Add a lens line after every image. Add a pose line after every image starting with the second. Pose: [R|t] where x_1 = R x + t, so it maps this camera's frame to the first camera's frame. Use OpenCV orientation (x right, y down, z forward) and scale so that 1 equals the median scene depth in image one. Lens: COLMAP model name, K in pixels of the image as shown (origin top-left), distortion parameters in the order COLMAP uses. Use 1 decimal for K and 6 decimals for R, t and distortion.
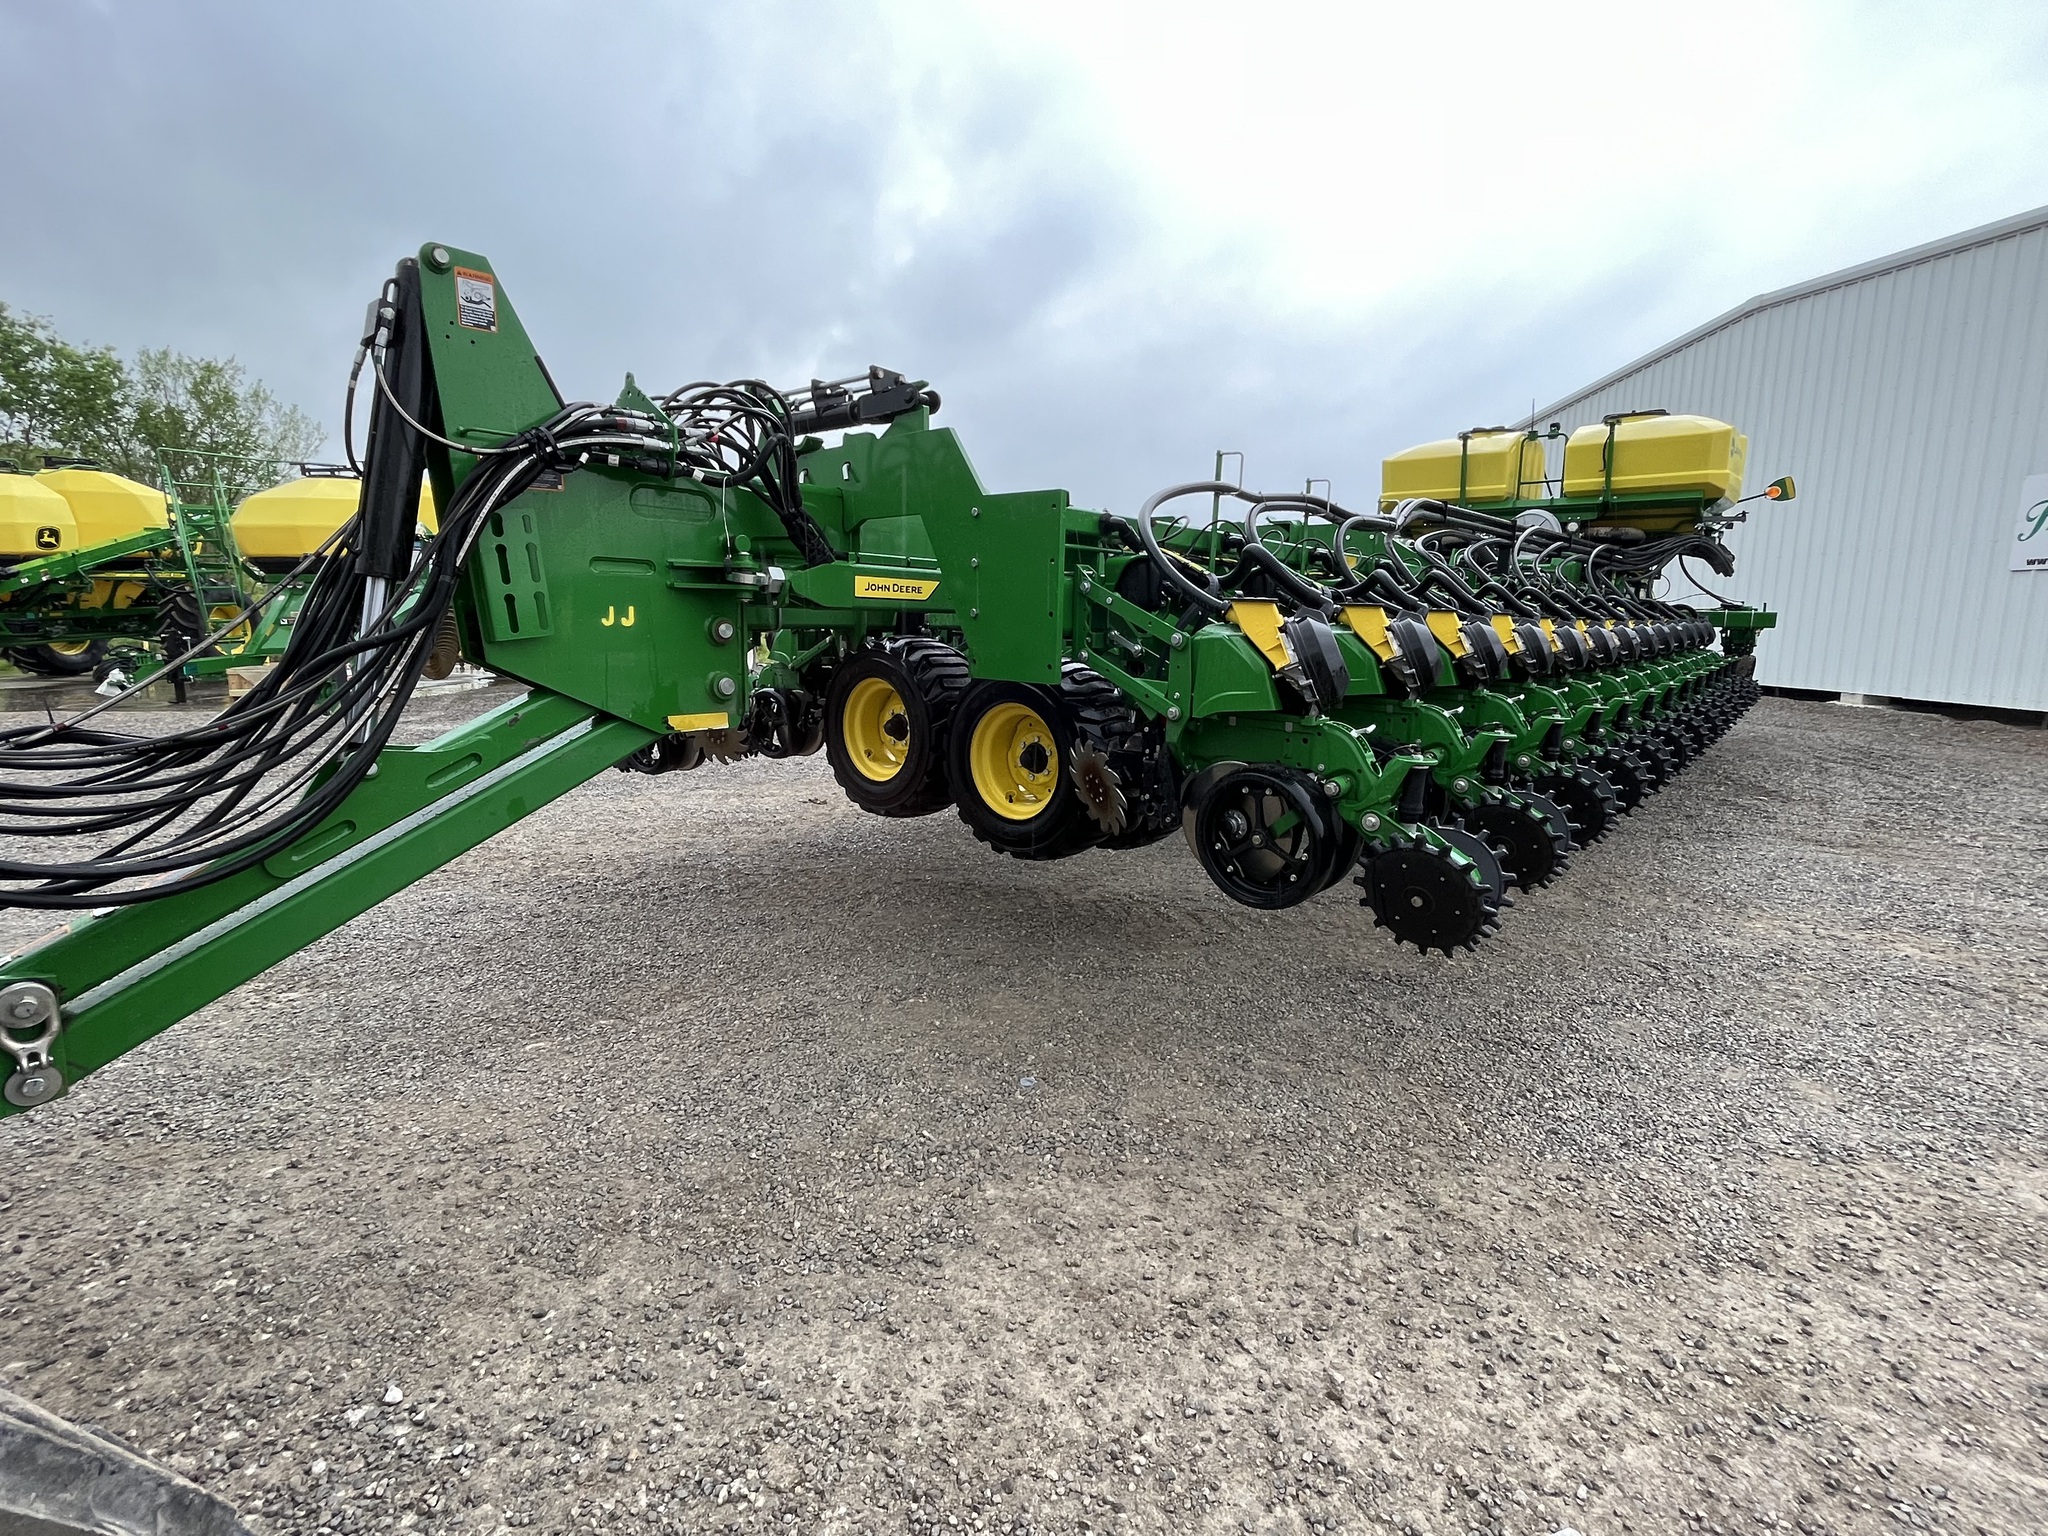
lens RADIAL K [[967.9, 0, 1024.0], [0, 967.9, 768.0], [0, 0, 1]] dist [0.002126, 0.000492]
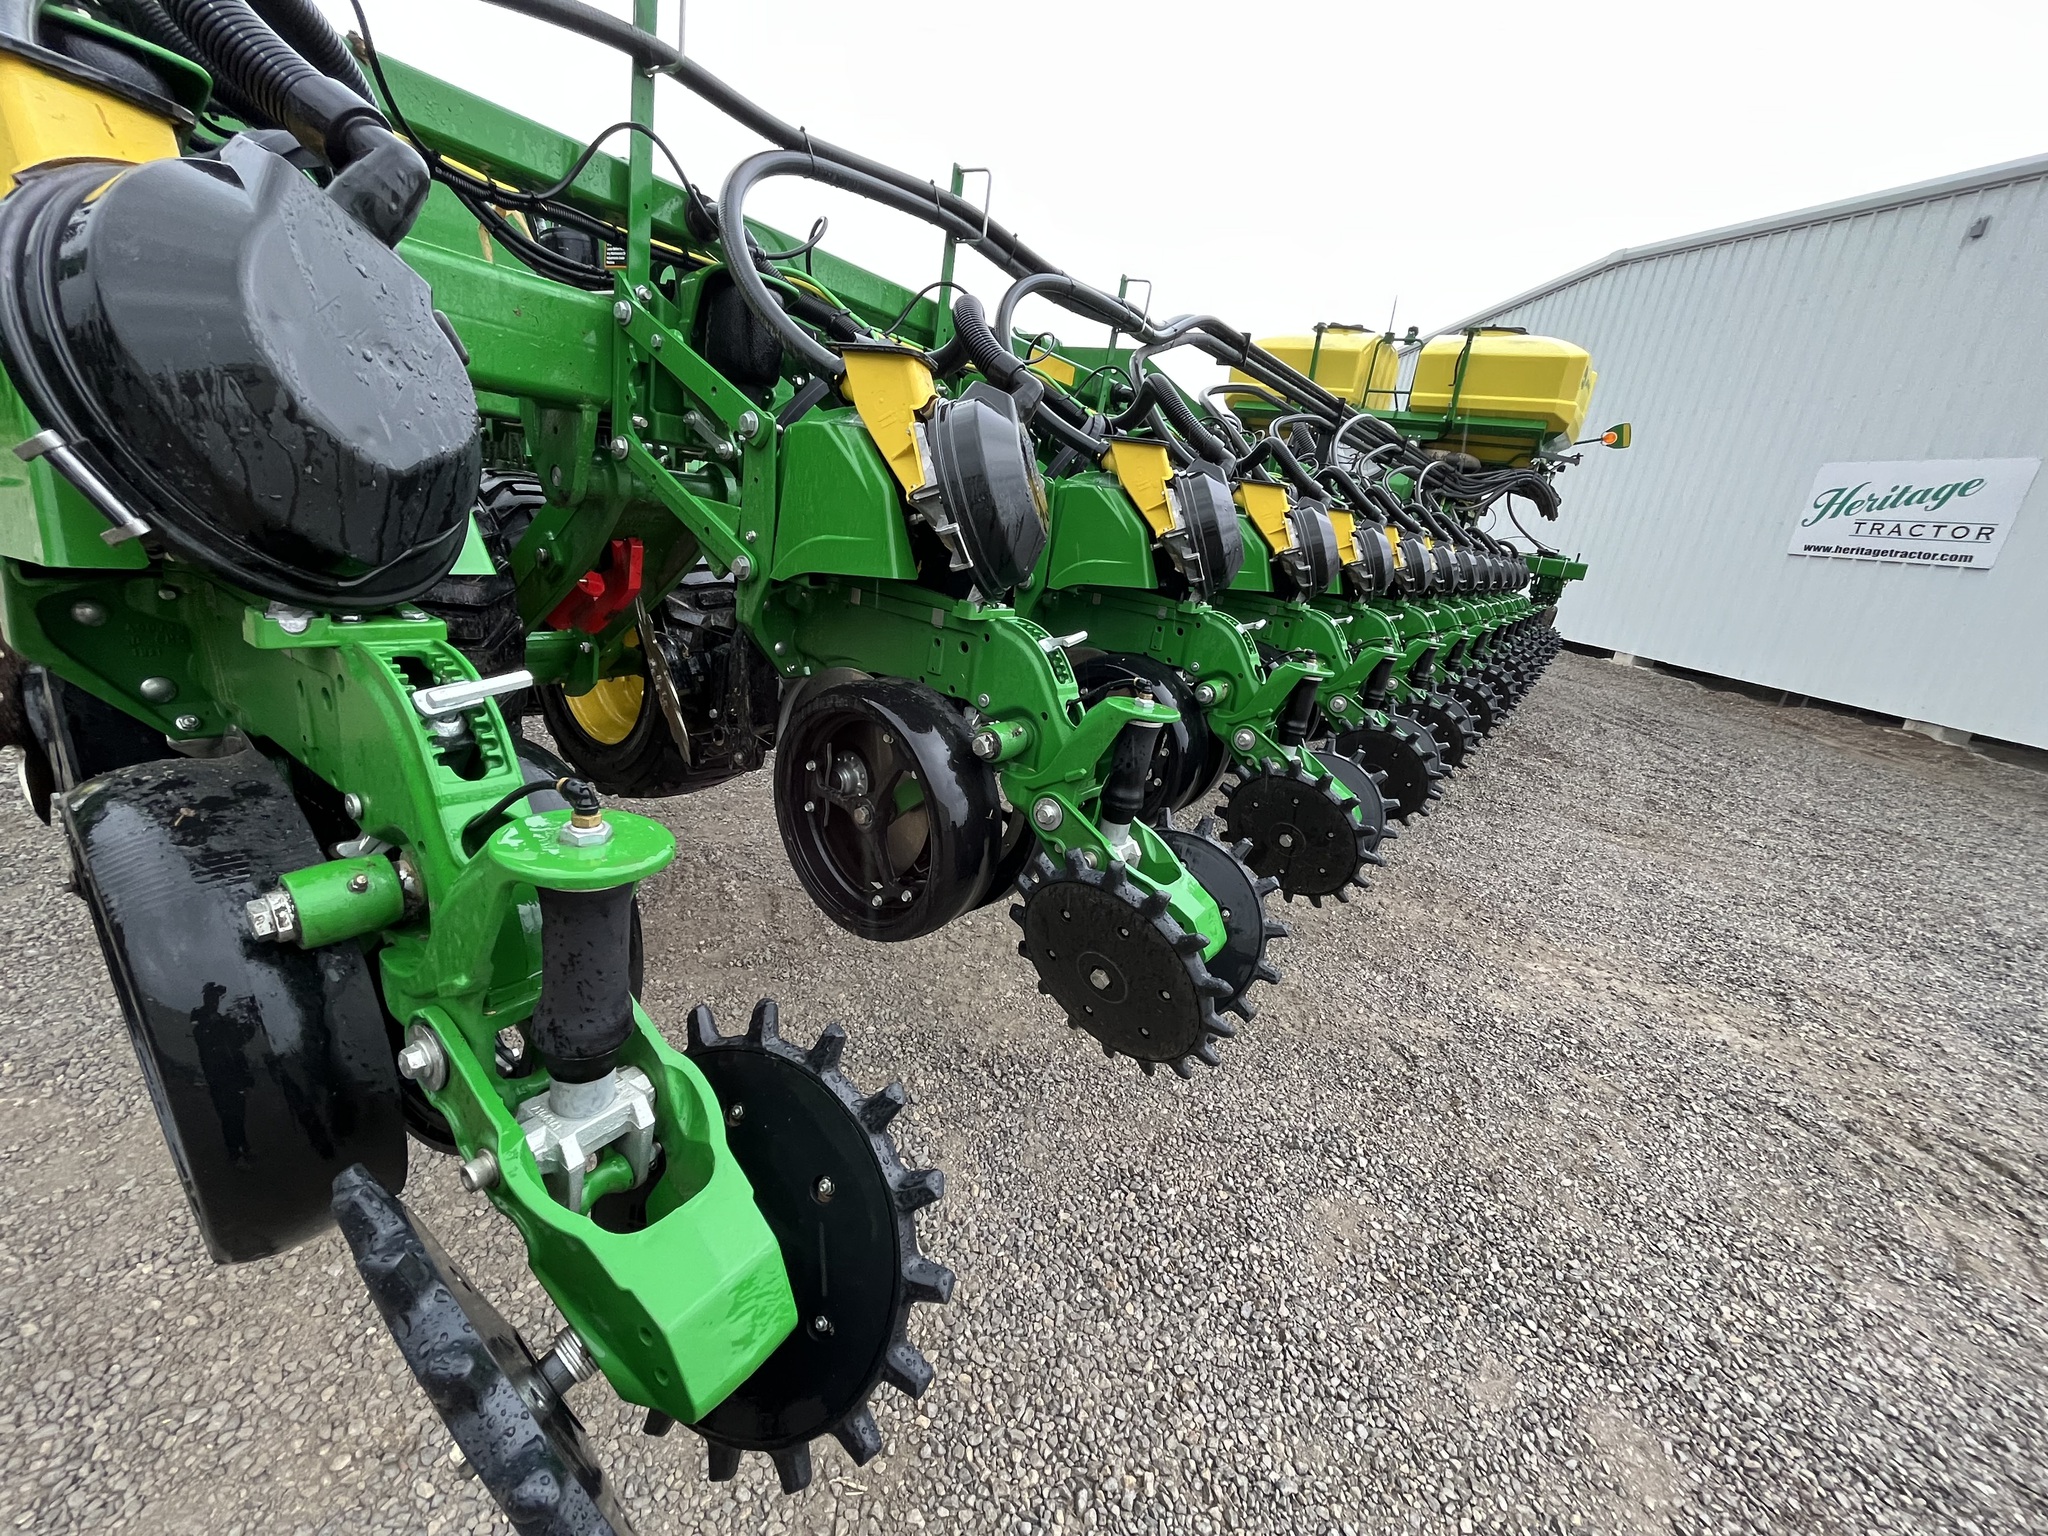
lens RADIAL K [[853.4, 0, 1024.0], [0, 853.4, 768.0], [0, 0, 1]] dist [-0.000287, 0.000058]
pose [[0.986795, 0.091950, 0.133342, 0.122568], [-0.110756, 0.983756, 0.141267, -0.017583], [-0.118187, -0.154170, 0.980950, 0.198570]]
